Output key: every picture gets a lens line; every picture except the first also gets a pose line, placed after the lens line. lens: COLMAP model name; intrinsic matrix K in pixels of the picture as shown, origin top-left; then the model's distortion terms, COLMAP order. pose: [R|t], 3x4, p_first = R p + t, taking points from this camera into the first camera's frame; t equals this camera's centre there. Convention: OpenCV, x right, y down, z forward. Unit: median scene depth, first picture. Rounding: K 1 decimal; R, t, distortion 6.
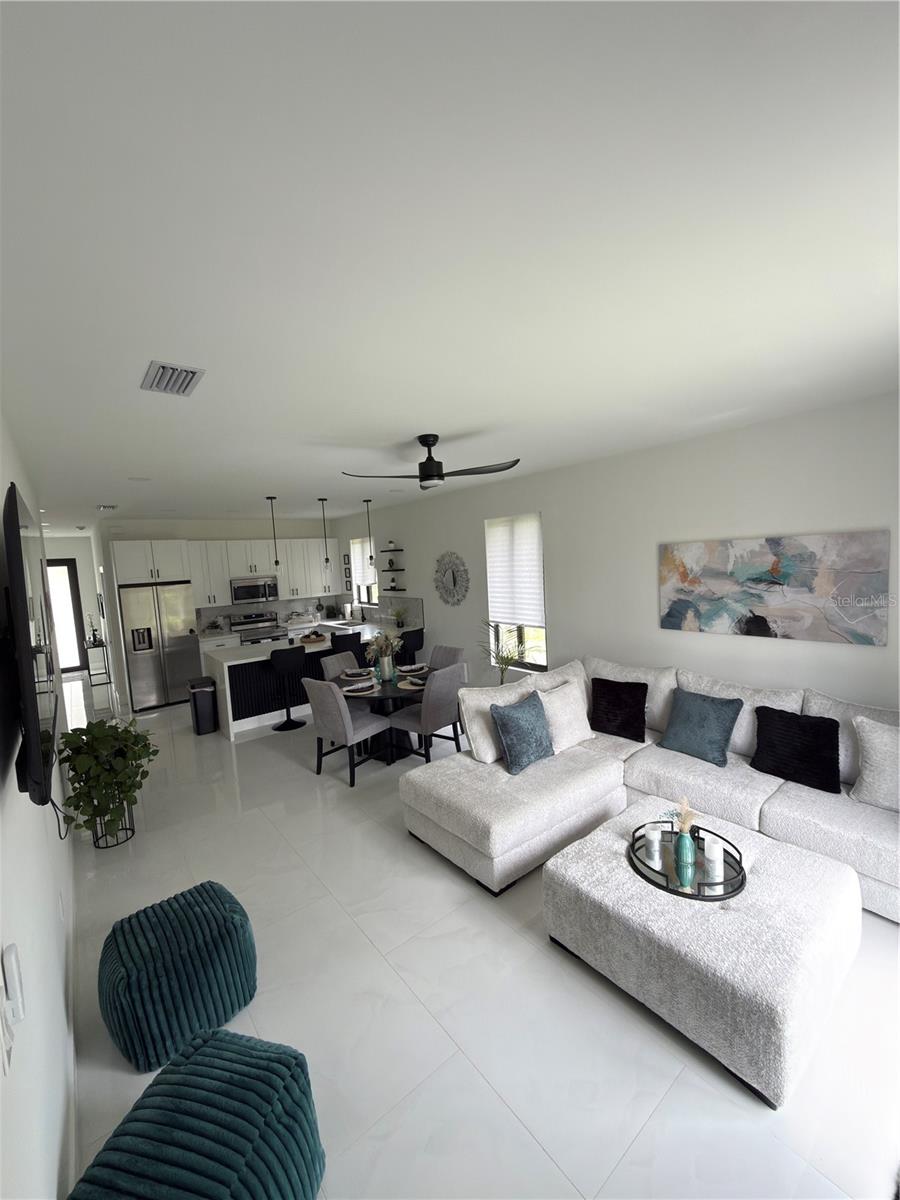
lens RADIAL K [[479.8, 0, 447.9], [0, 479.8, 601.2], [0, 0, 1]] dist [0.001332, -0.000926]
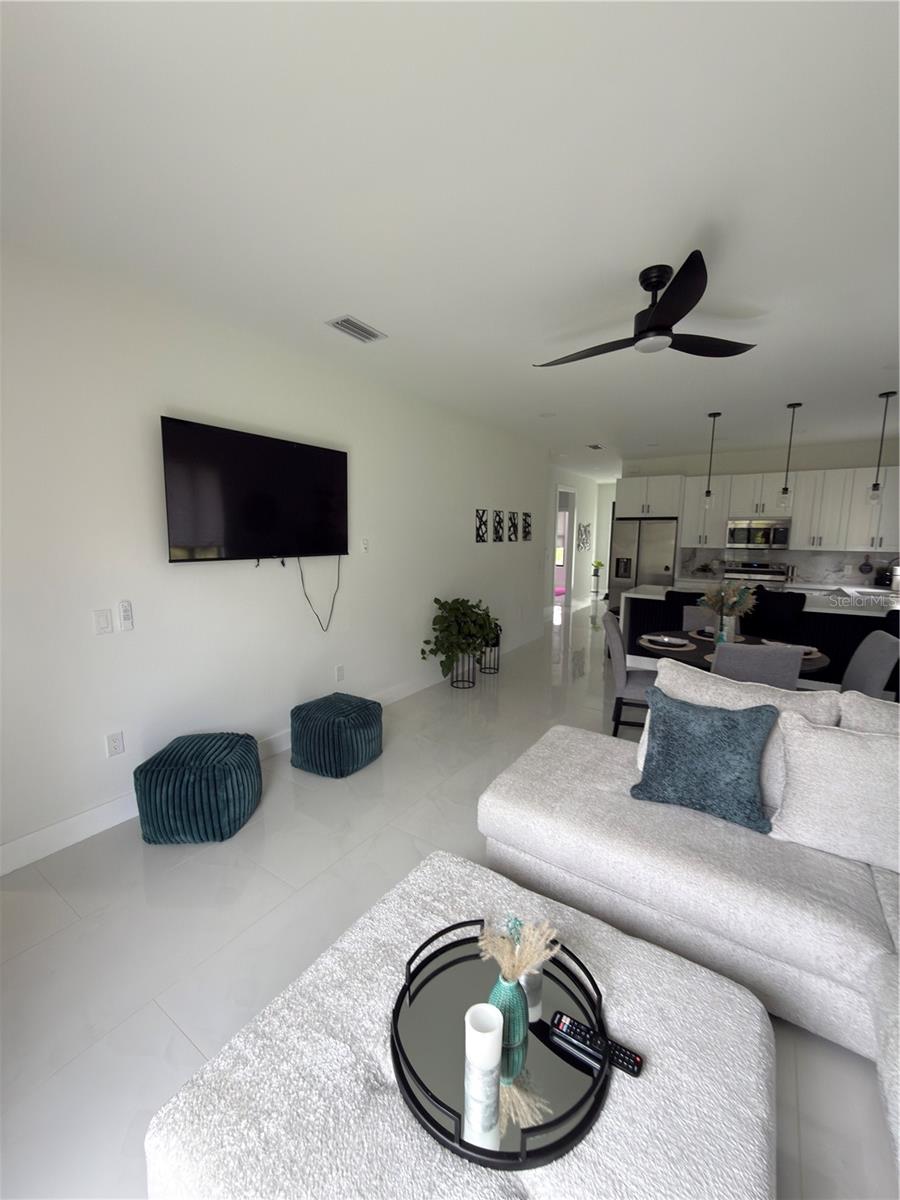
lens RADIAL K [[479.8, 0, 446.2], [0, 479.8, 603.1], [0, 0, 1]] dist [0.001332, -0.000926]
pose [[0.296576, 0.195788, -0.934724, 0.451224], [-0.109699, 0.979265, 0.170312, 0.022034], [0.948688, 0.052028, 0.311904, 0.409751]]
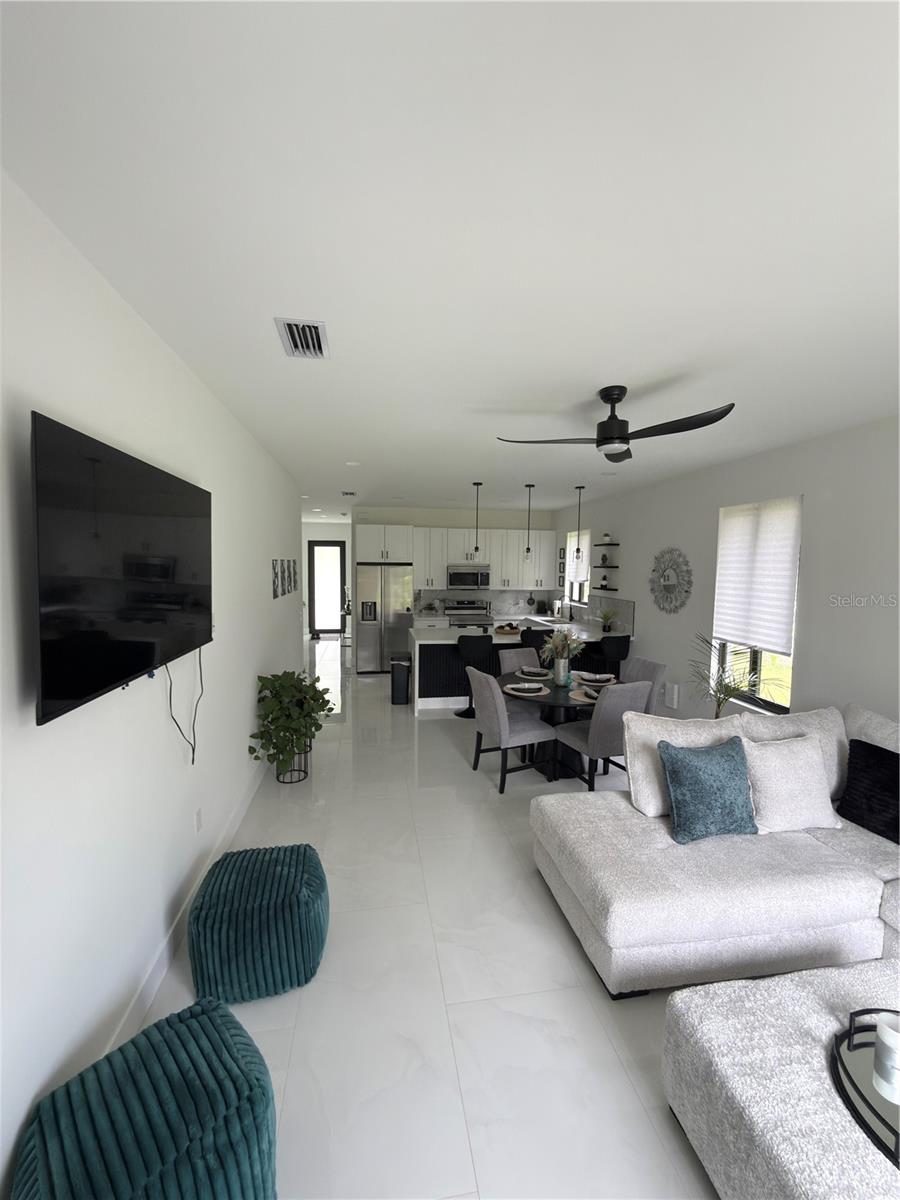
lens RADIAL K [[479.8, 0, 447.5], [0, 479.8, 601.4], [0, 0, 1]] dist [0.001332, -0.000926]
pose [[0.871858, 0.103253, -0.478751, 0.104978], [-0.103839, 0.994271, 0.025334, 0.011451], [0.478624, 0.027625, 0.877585, 0.136069]]
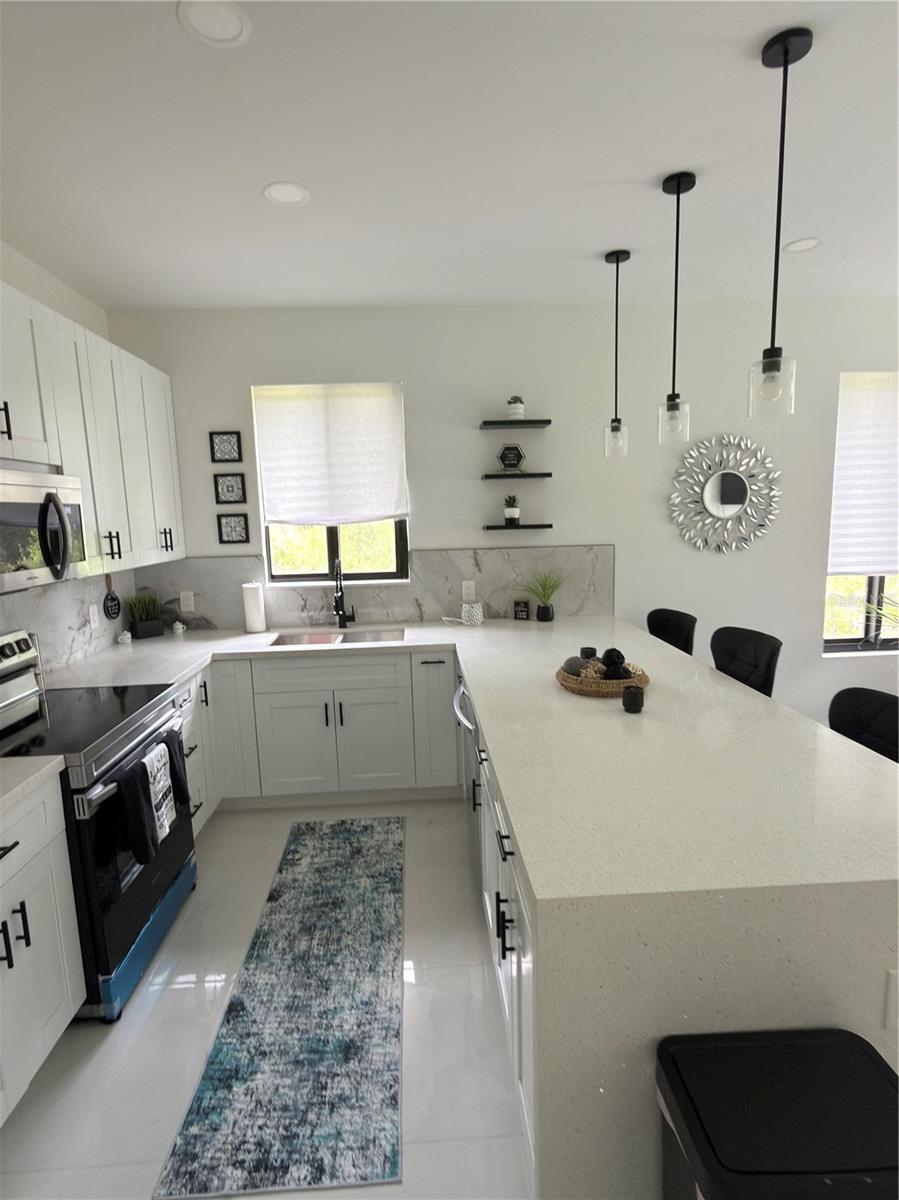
lens RADIAL K [[600.0, 0, 450.6], [0, 600.0, 598.8], [0, 0, 1]] dist [-0.008915, -0.000366]
pose [[0.575928, -0.082870, 0.813289, -0.911779], [0.071135, 0.996155, 0.051128, 0.008997], [-0.814399, 0.028407, 0.579609, 1.289493]]
